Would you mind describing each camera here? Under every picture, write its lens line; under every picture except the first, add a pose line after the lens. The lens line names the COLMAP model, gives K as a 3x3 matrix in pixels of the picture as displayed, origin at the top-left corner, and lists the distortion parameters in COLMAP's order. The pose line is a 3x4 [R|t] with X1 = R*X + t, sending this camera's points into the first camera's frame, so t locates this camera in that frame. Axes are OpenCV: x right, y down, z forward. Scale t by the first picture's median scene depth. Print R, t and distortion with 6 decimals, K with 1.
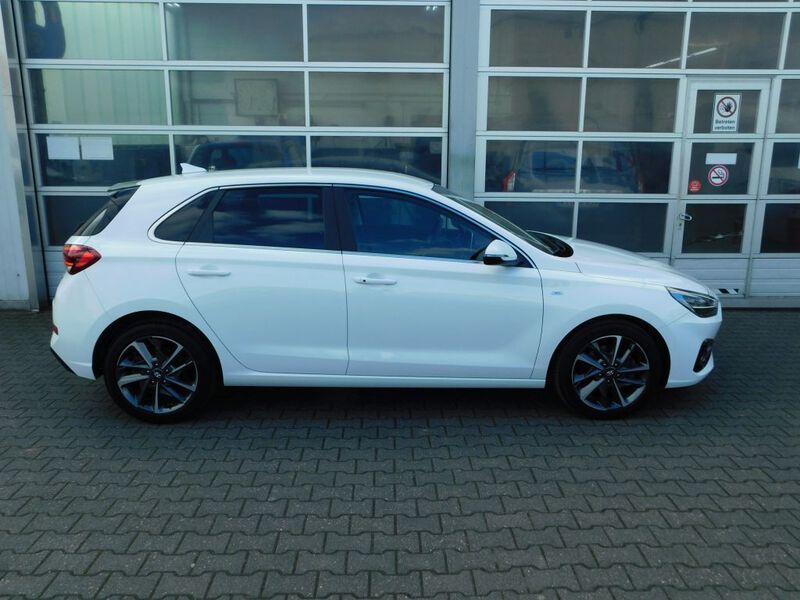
lens RADIAL K [[645.4, 0, 400.0], [0, 645.4, 300.0], [0, 0, 1]] dist [-0.001602, 0.002595]
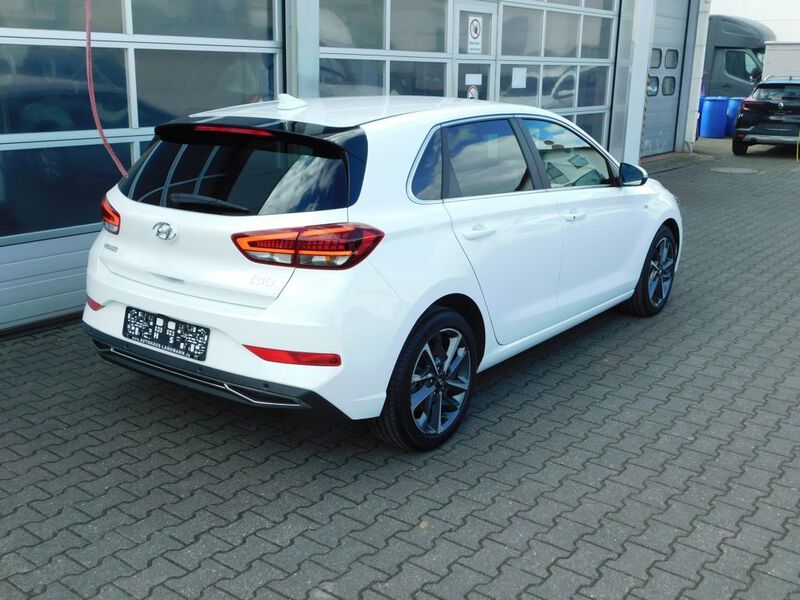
lens RADIAL K [[839.3, 0, 400.0], [0, 839.3, 300.0], [0, 0, 1]] dist [0.001458, -0.004746]
pose [[0.621672, -0.204845, 0.756017, -1.139991], [0.168714, 0.977560, 0.126140, -0.107695], [-0.764892, 0.049133, 0.642282, 0.417763]]
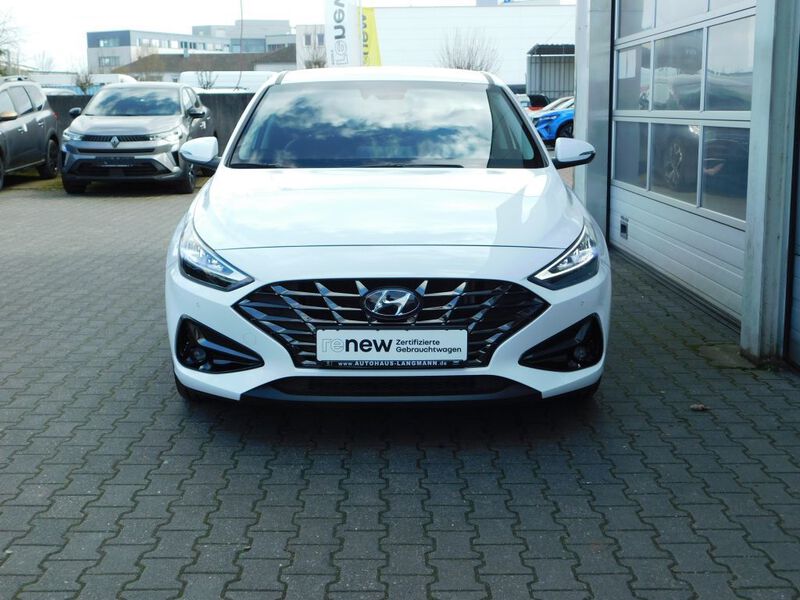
lens RADIAL K [[1057.6, 0, 400.0], [0, 1057.6, 300.0], [0, 0, 1]] dist [-0.007782, 0.028498]
pose [[-0.009264, 0.167672, -0.985799, 1.543632], [-0.223853, 0.960474, 0.165468, -0.170560], [0.974579, 0.222207, 0.028636, 1.243065]]
